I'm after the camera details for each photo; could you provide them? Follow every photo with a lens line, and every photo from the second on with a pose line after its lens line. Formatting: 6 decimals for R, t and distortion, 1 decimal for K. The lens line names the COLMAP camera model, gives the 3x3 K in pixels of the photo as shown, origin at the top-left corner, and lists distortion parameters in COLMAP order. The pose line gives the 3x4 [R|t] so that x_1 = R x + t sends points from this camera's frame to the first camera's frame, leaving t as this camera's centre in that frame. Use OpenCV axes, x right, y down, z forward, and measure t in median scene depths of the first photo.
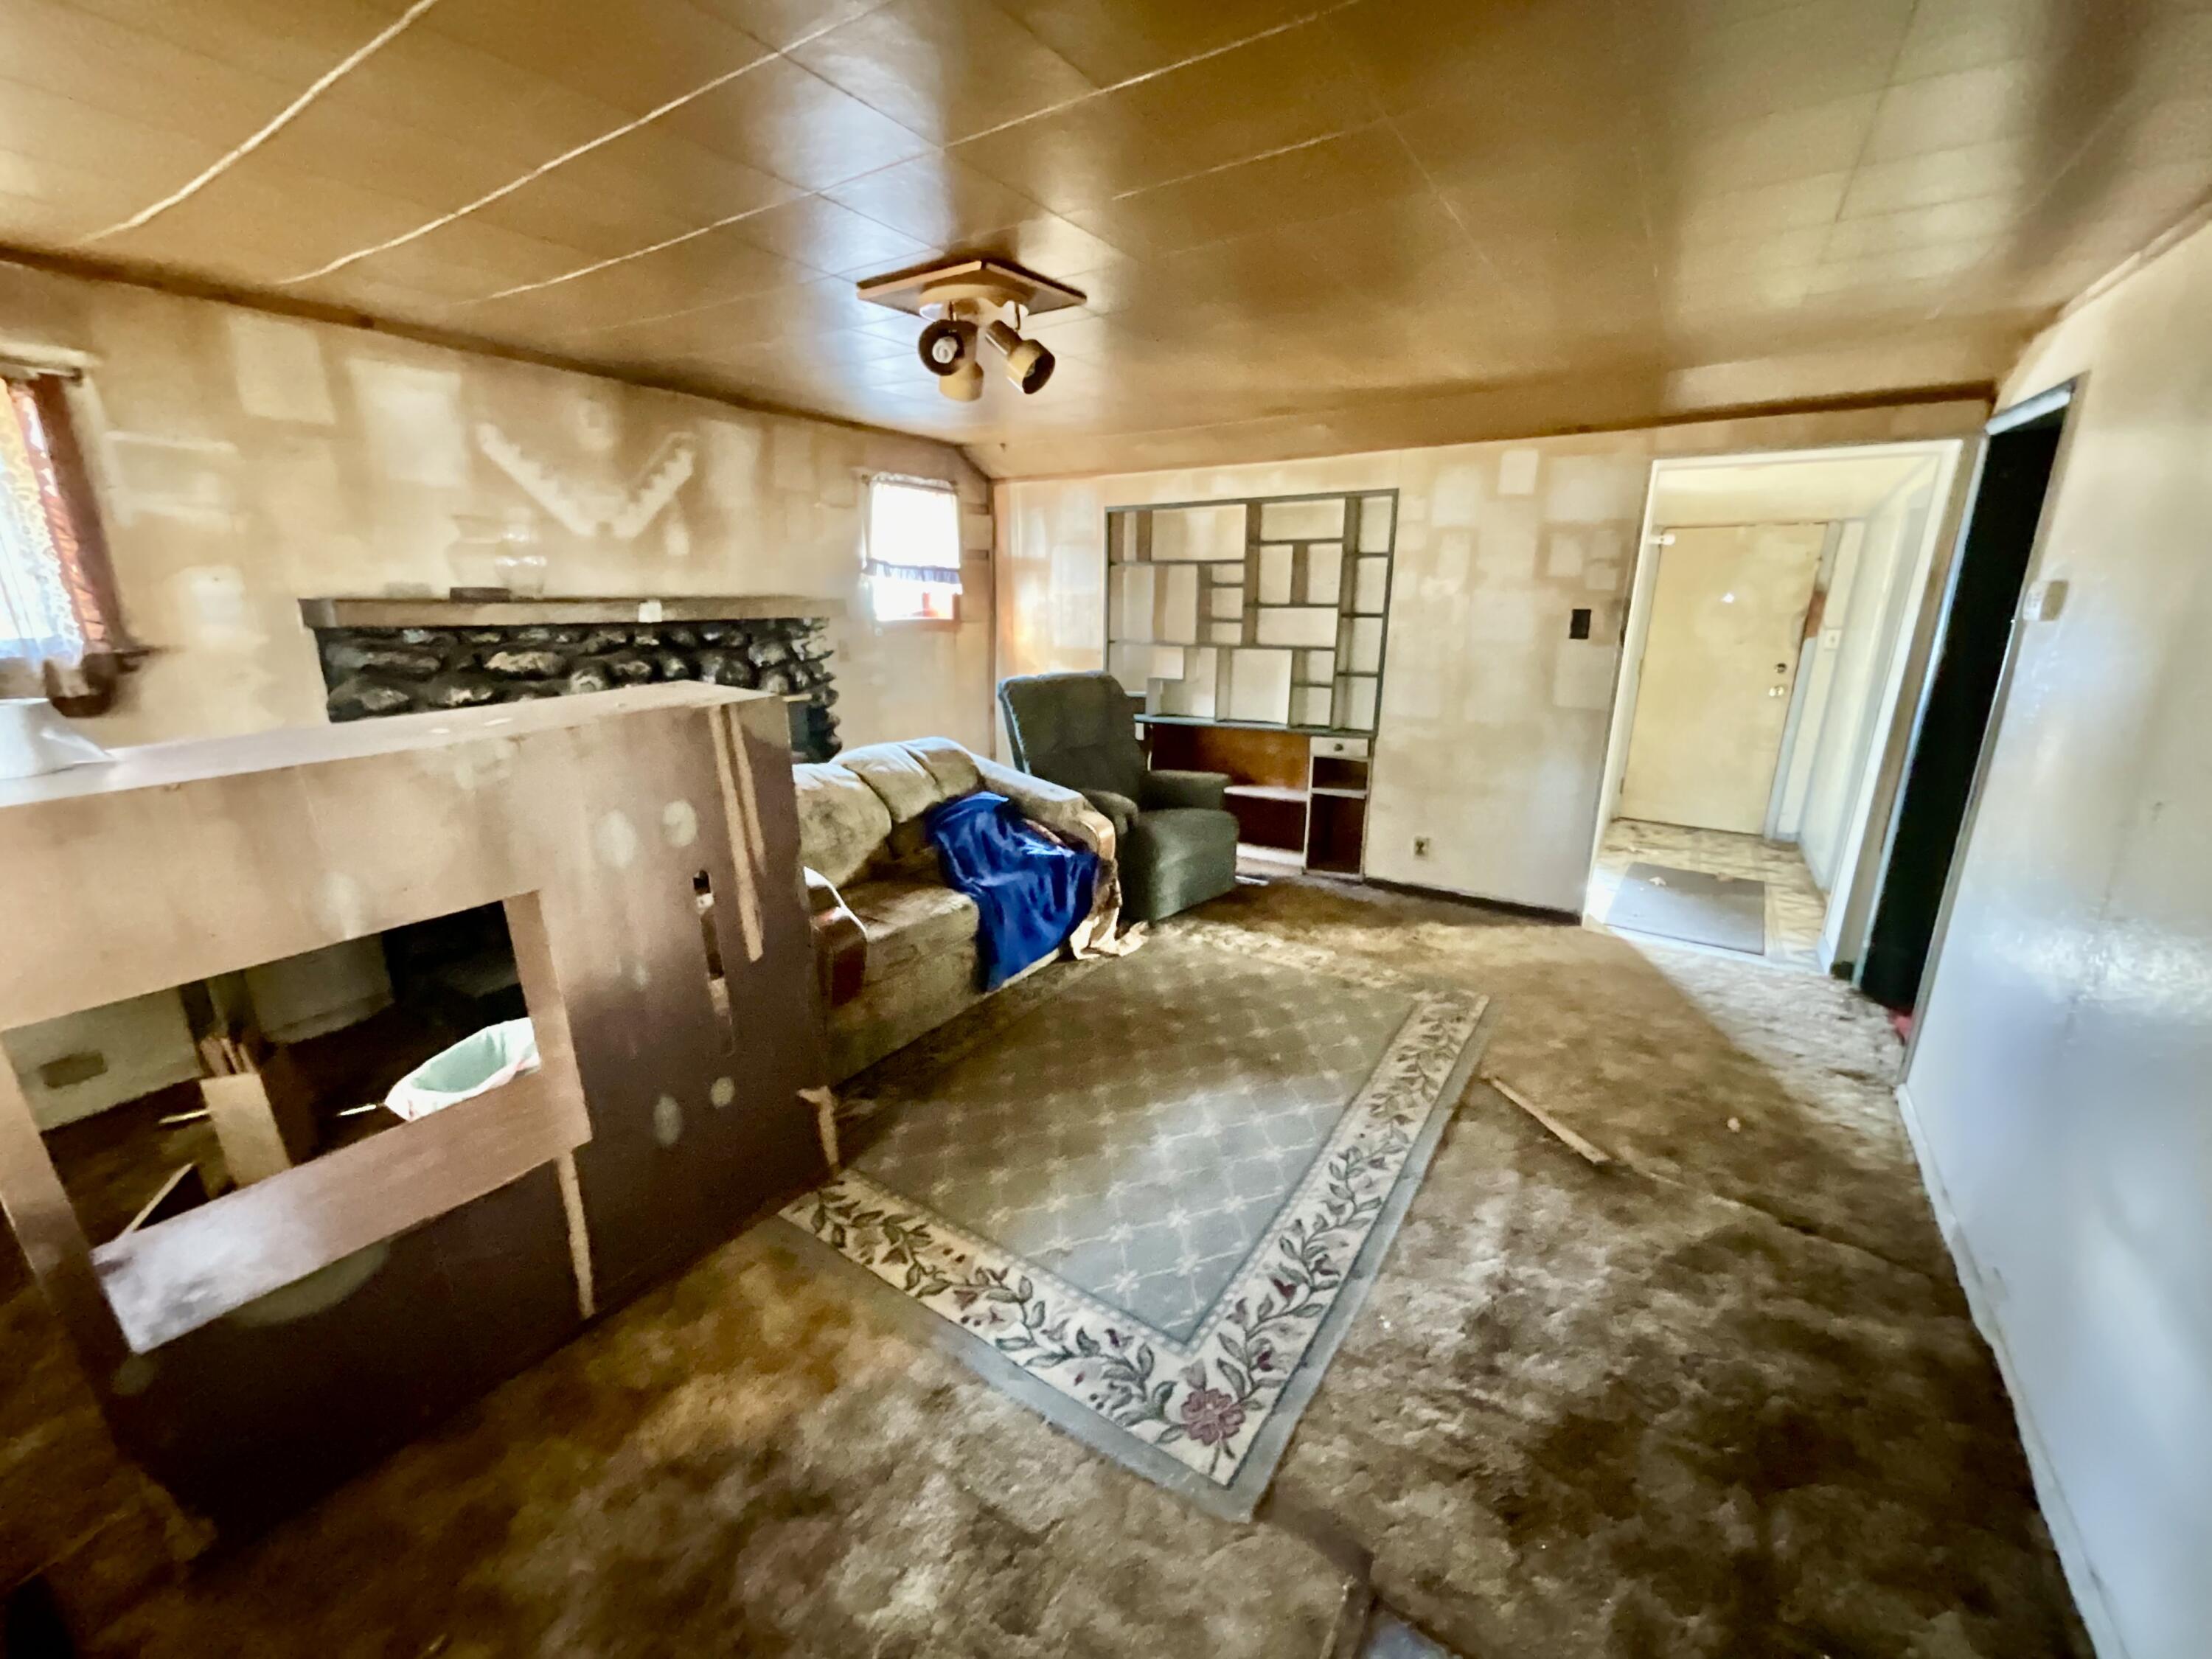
lens RADIAL K [[887.9, 0, 1091.3], [0, 887.9, 833.1], [0, 0, 1]] dist [-0.000740, 0.001491]
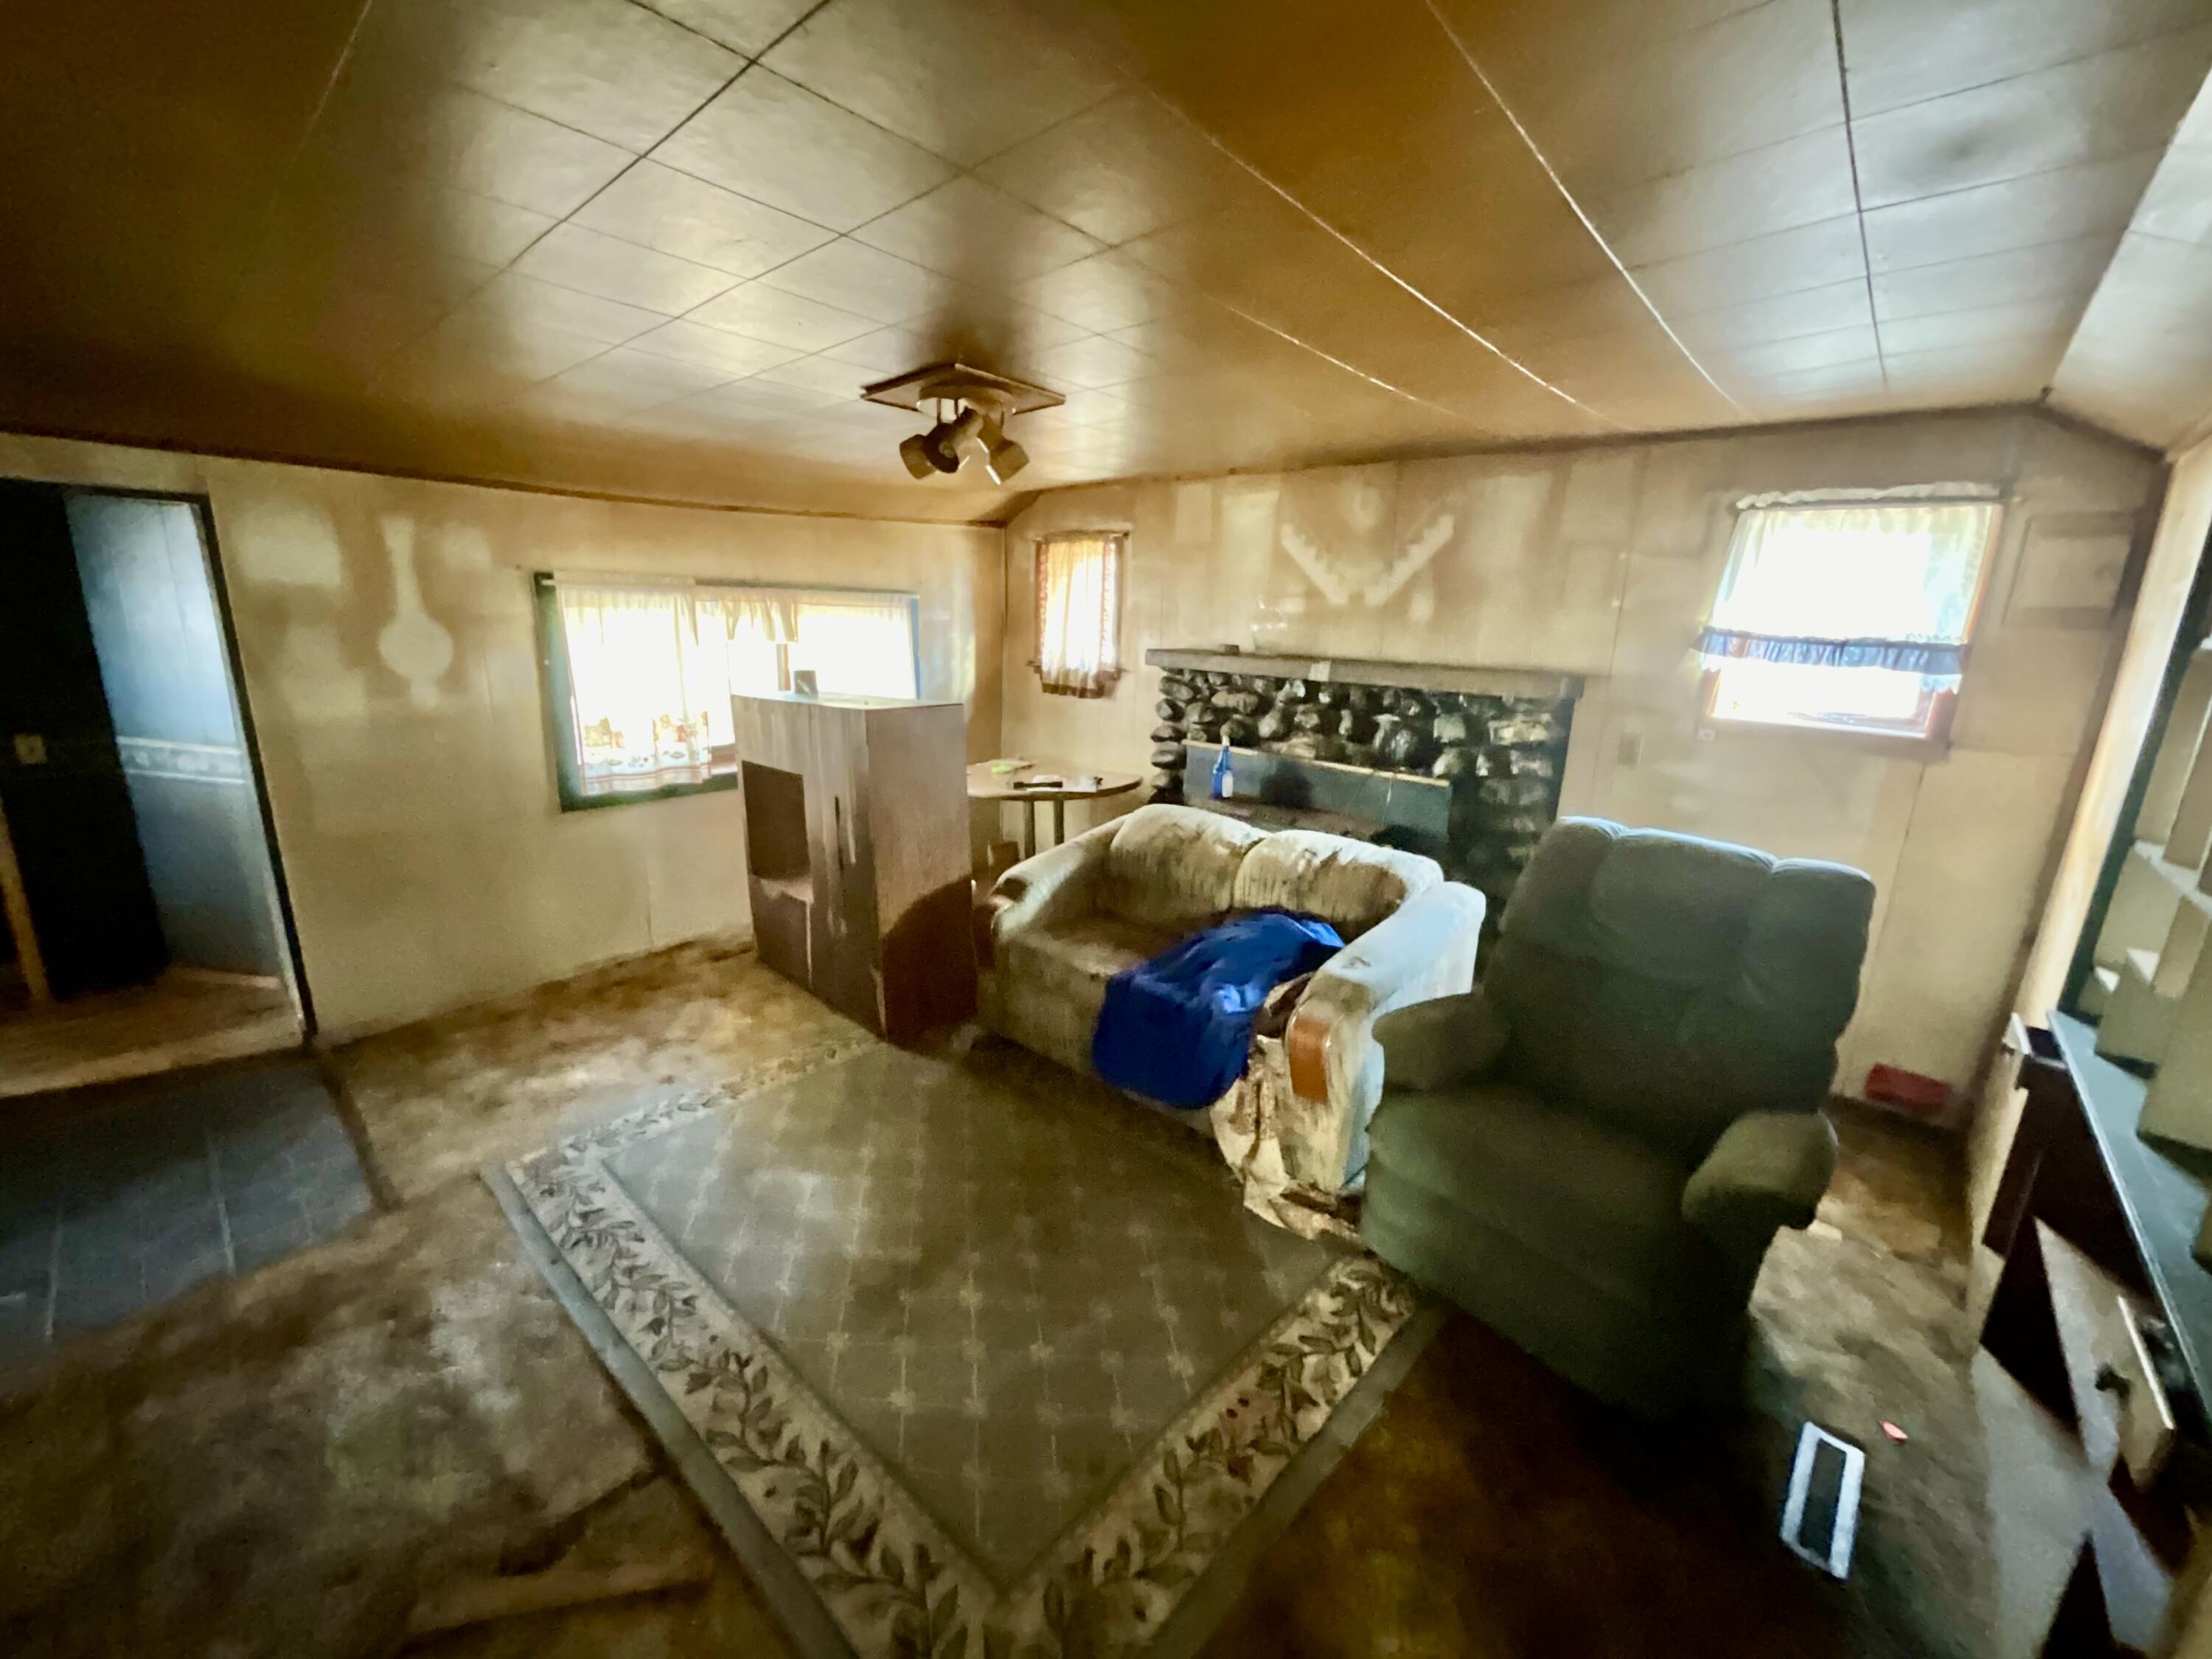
lens RADIAL K [[887.9, 0, 1085.8], [0, 887.9, 835.5], [0, 0, 1]] dist [-0.000740, 0.001491]
pose [[-0.149519, 0.222189, -0.963471, 0.869370], [-0.303251, 0.917159, 0.258570, -0.346957], [0.941107, 0.330834, -0.069753, 1.166590]]
